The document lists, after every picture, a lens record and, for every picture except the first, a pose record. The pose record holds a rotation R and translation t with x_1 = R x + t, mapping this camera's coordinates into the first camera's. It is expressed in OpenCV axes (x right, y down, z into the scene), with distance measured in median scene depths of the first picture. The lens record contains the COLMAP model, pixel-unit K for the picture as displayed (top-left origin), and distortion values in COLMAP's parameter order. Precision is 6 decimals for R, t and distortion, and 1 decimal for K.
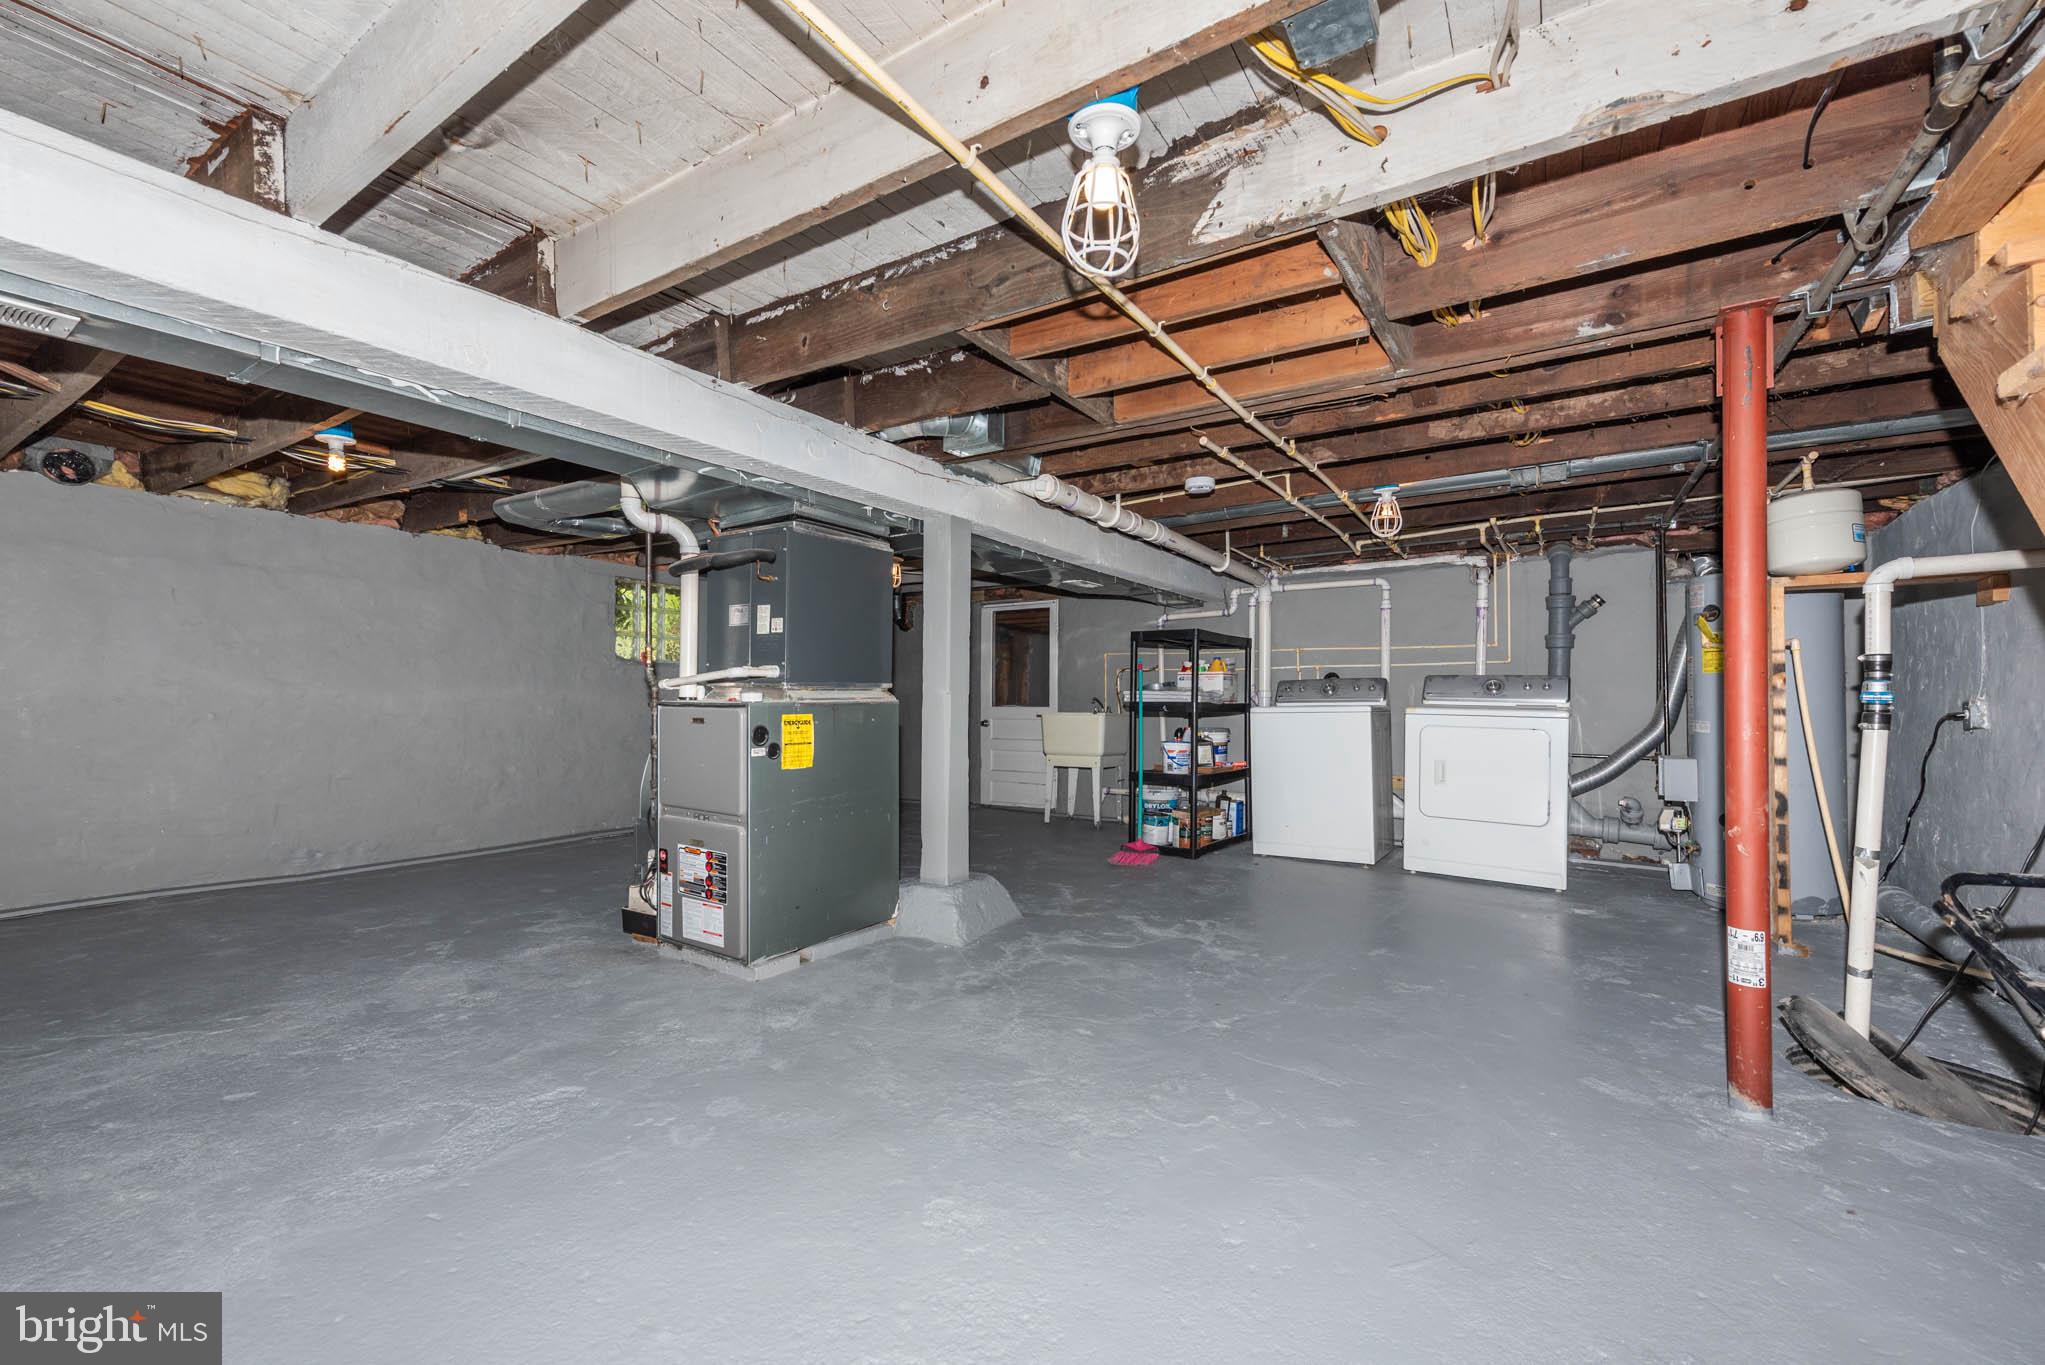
lens RADIAL K [[813.3, 0, 1014.5], [0, 813.3, 693.3], [0, 0, 1]] dist [0.004974, -0.000220]
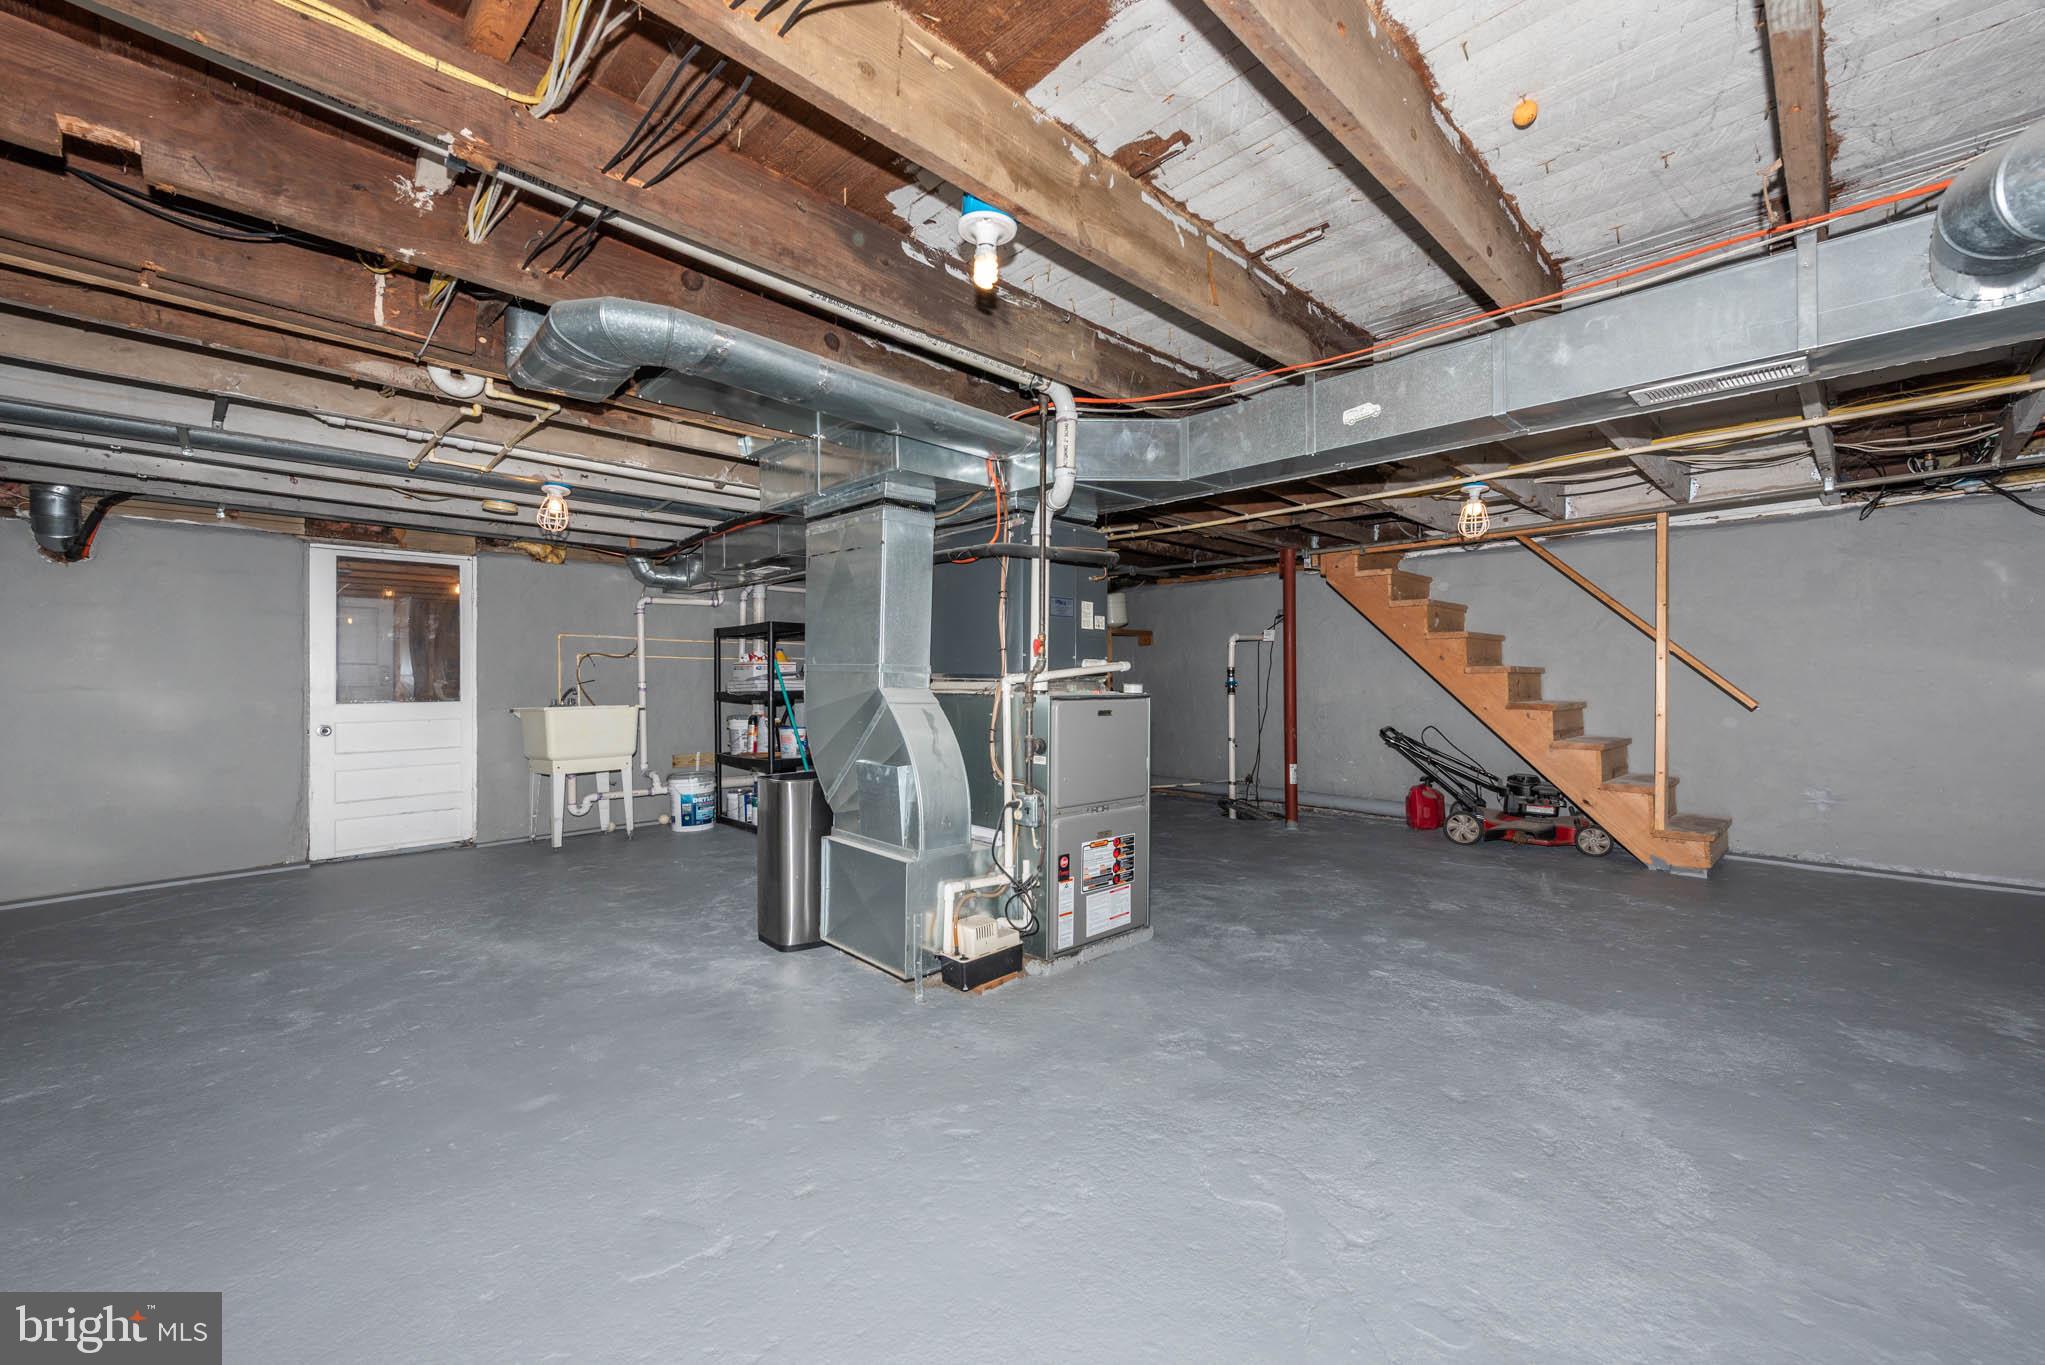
lens RADIAL K [[803.1, 0, 1014.6], [0, 803.1, 671.9], [0, 0, 1]] dist [0.012940, -0.000064]
pose [[0.231863, 0.005419, 0.972733, -1.387743], [0.001008, 0.999983, -0.005811, -0.011912], [-0.972748, 0.002327, 0.231853, 0.877850]]
